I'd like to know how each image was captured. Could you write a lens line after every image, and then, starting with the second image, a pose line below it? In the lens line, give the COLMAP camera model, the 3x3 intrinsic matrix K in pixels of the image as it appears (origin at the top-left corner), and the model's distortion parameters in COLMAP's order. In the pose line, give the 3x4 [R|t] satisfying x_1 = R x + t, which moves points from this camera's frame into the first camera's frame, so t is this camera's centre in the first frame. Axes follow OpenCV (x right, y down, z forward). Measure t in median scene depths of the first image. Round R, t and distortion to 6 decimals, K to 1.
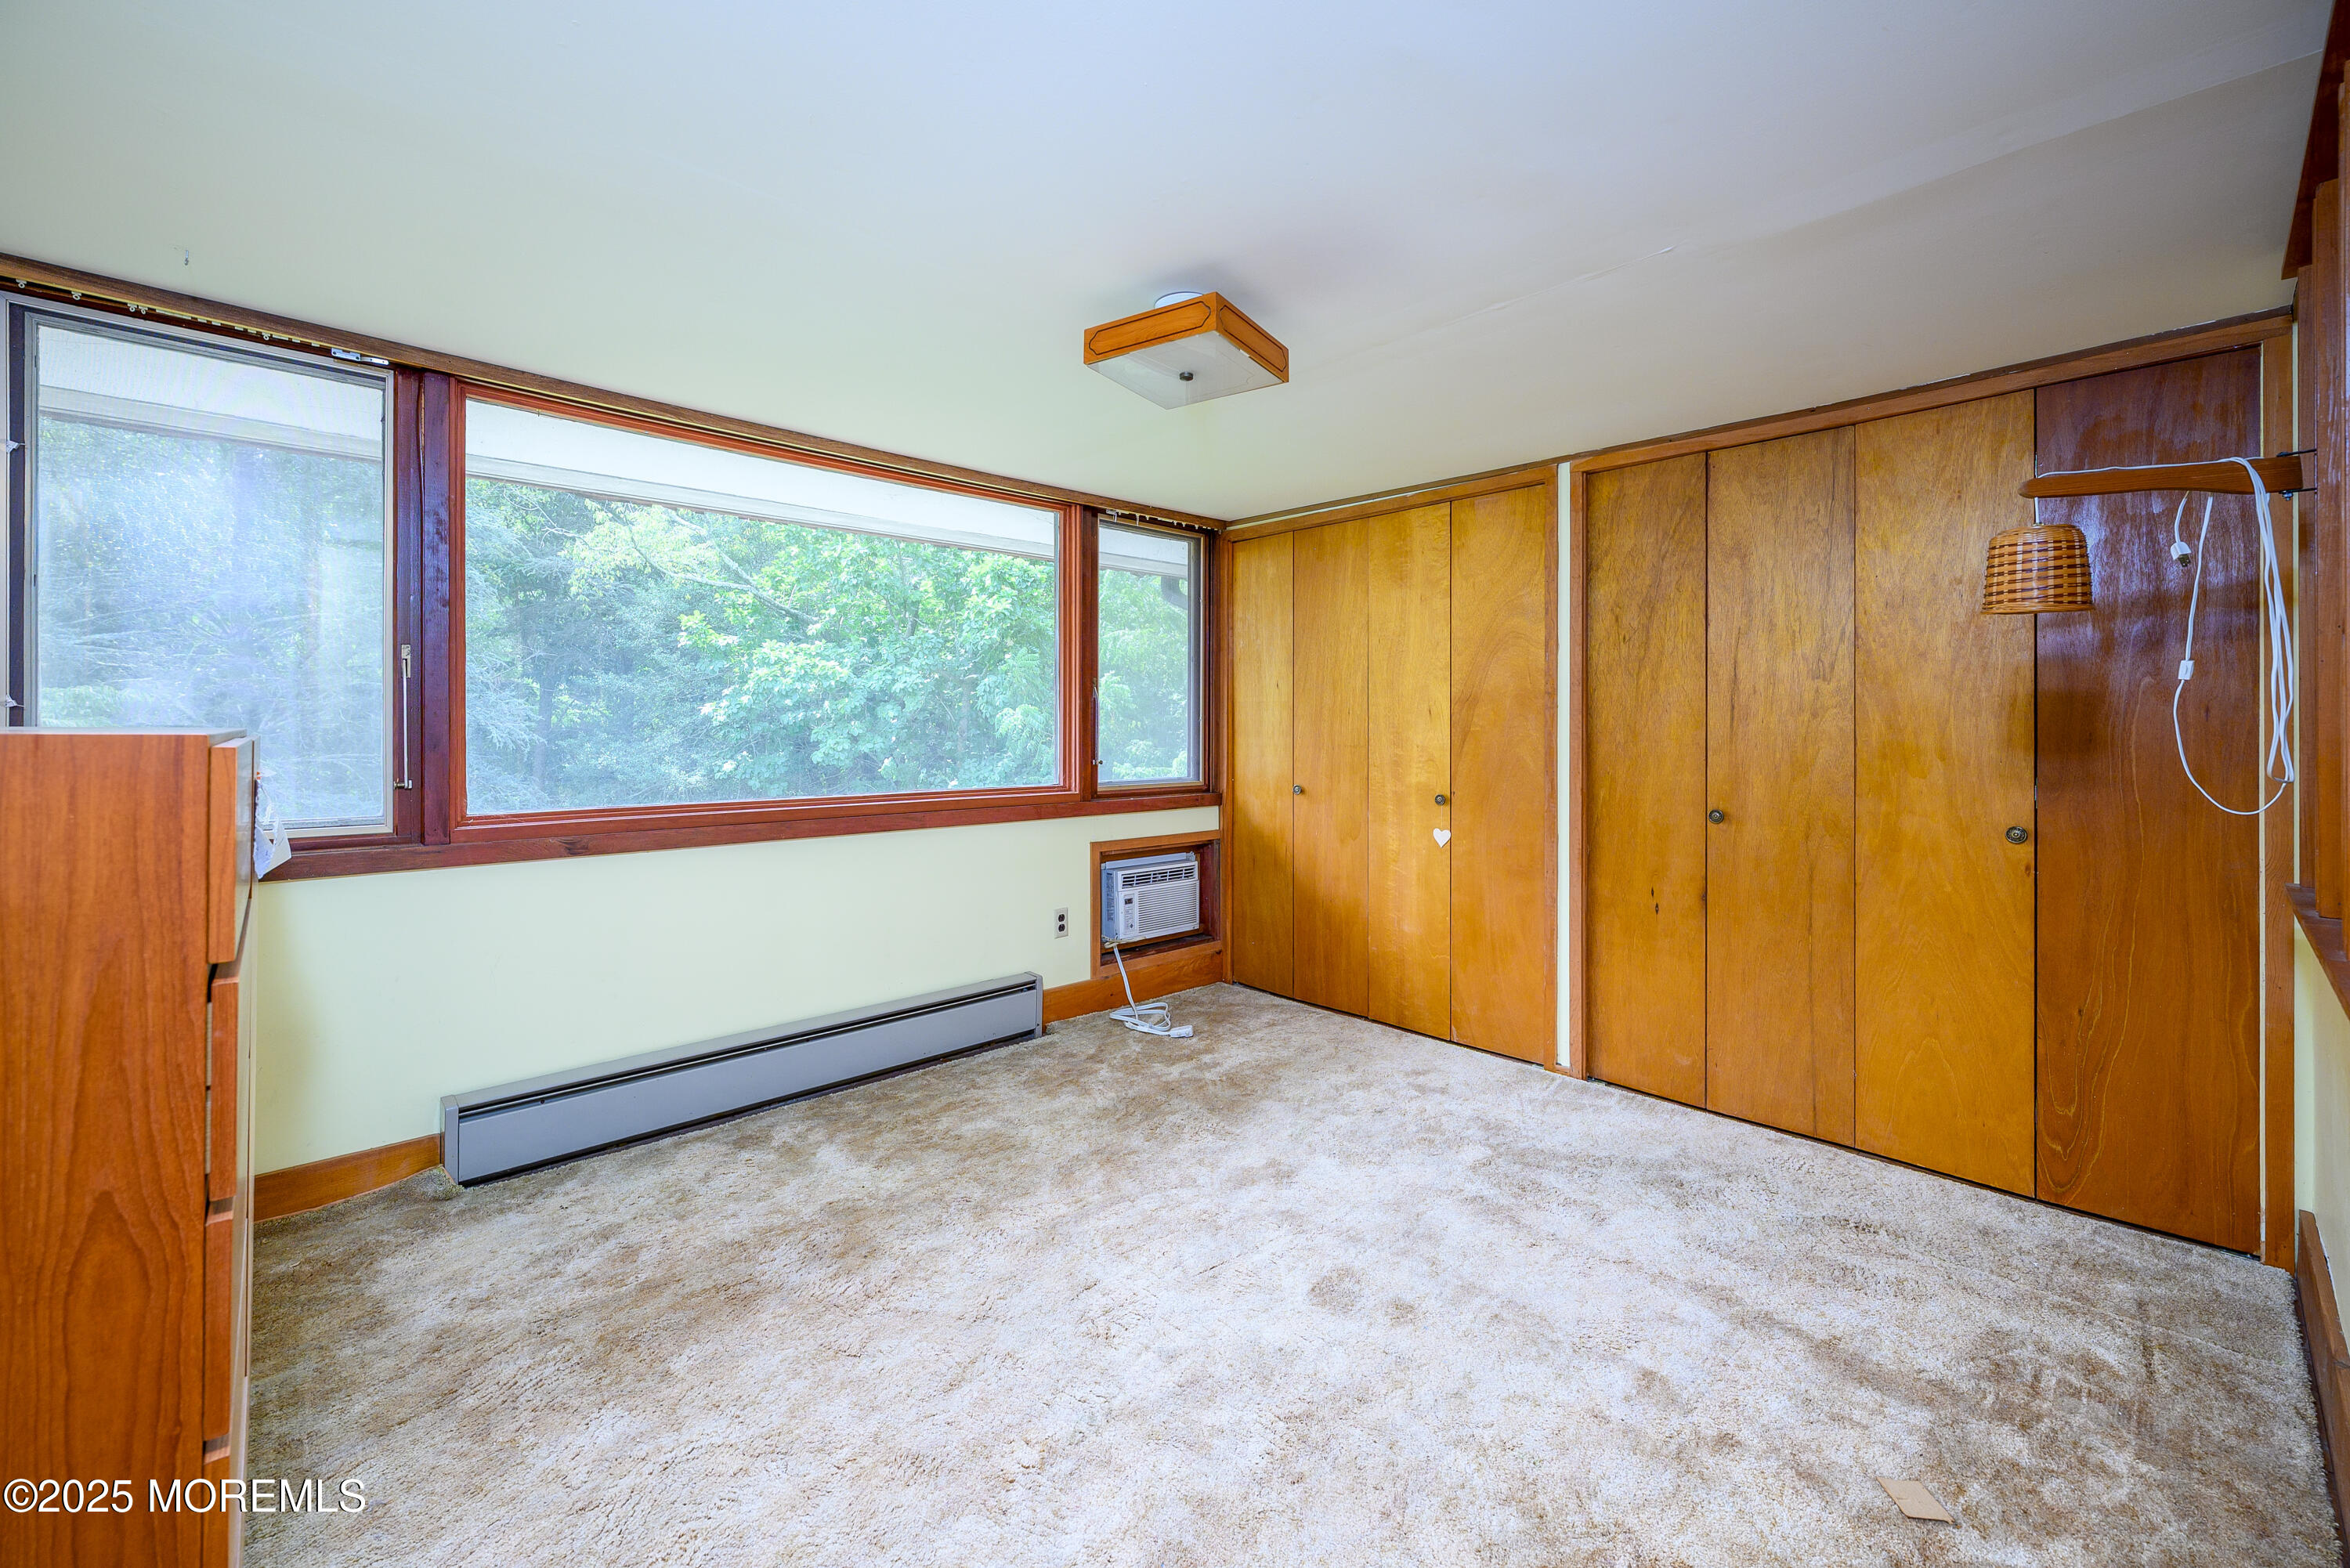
lens RADIAL K [[960.0, 0, 1165.0], [0, 960.0, 724.9], [0, 0, 1]] dist [0.001695, -0.000558]
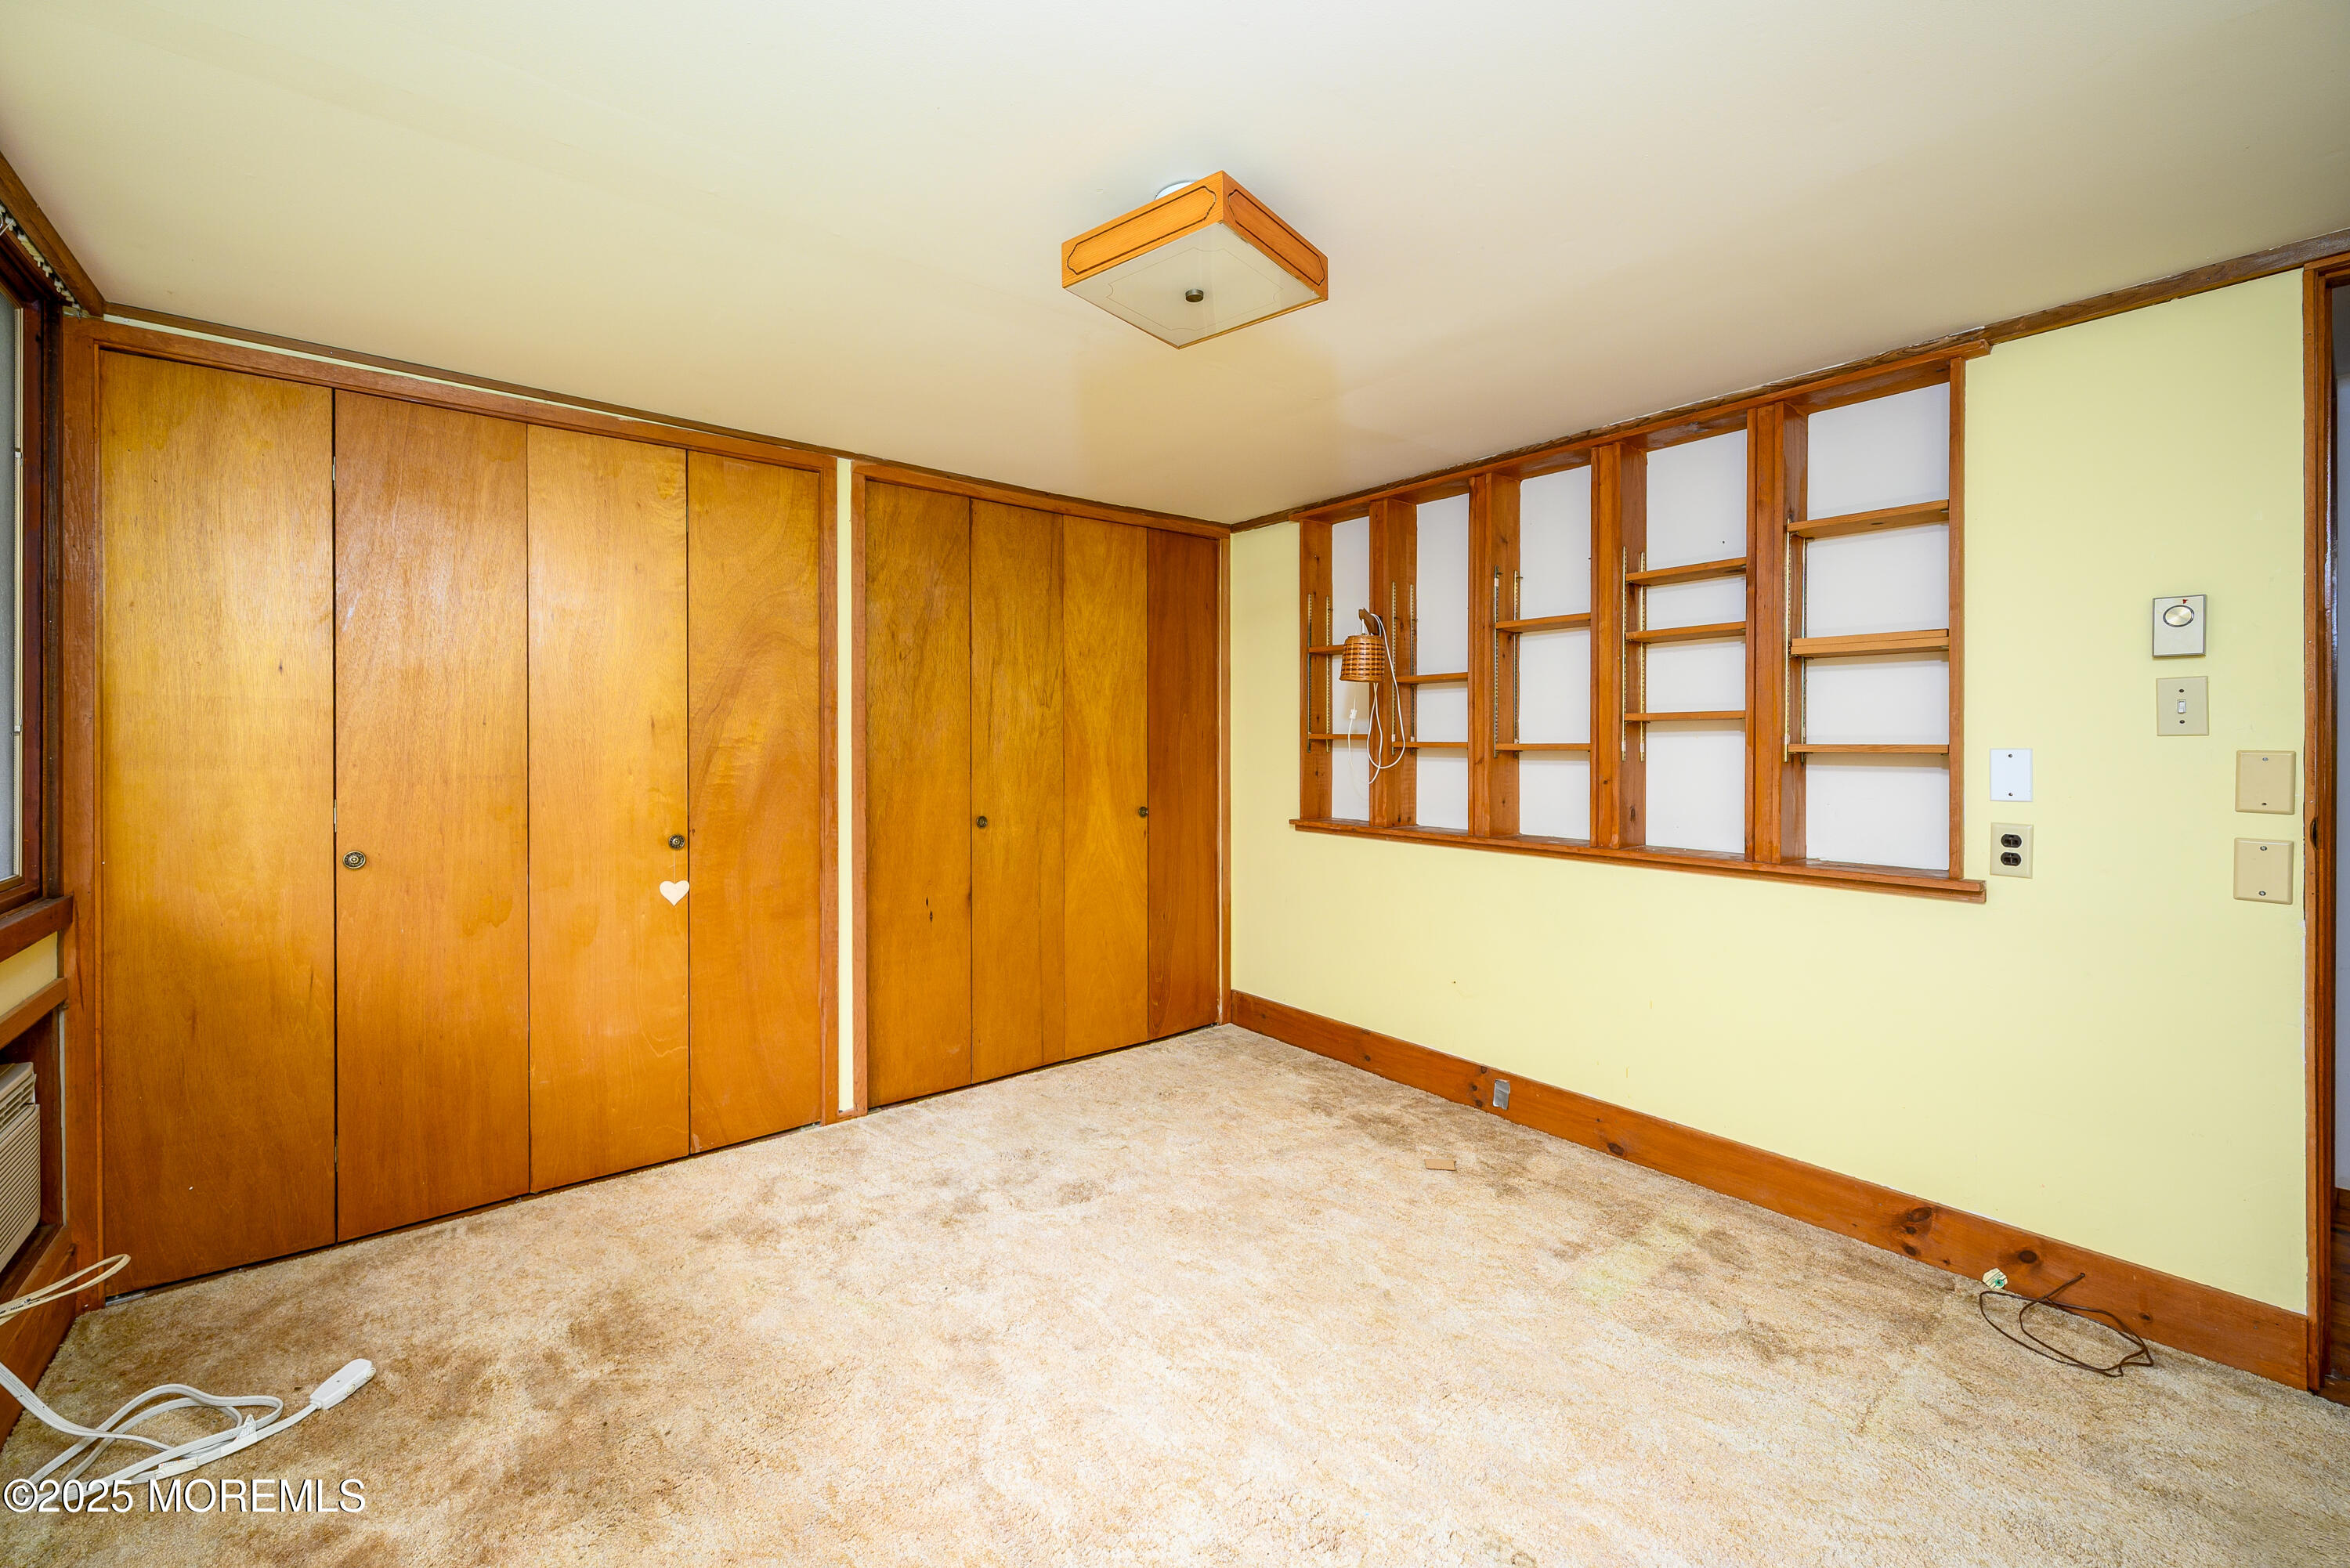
lens RADIAL K [[960.0, 0, 1174.2], [0, 960.0, 741.0], [0, 0, 1]] dist [0.001695, -0.000558]
pose [[0.068461, -0.002960, 0.997649, -0.512943], [0.000134, 0.999996, 0.002958, -0.003973], [-0.997654, -0.000069, 0.068462, 0.655150]]
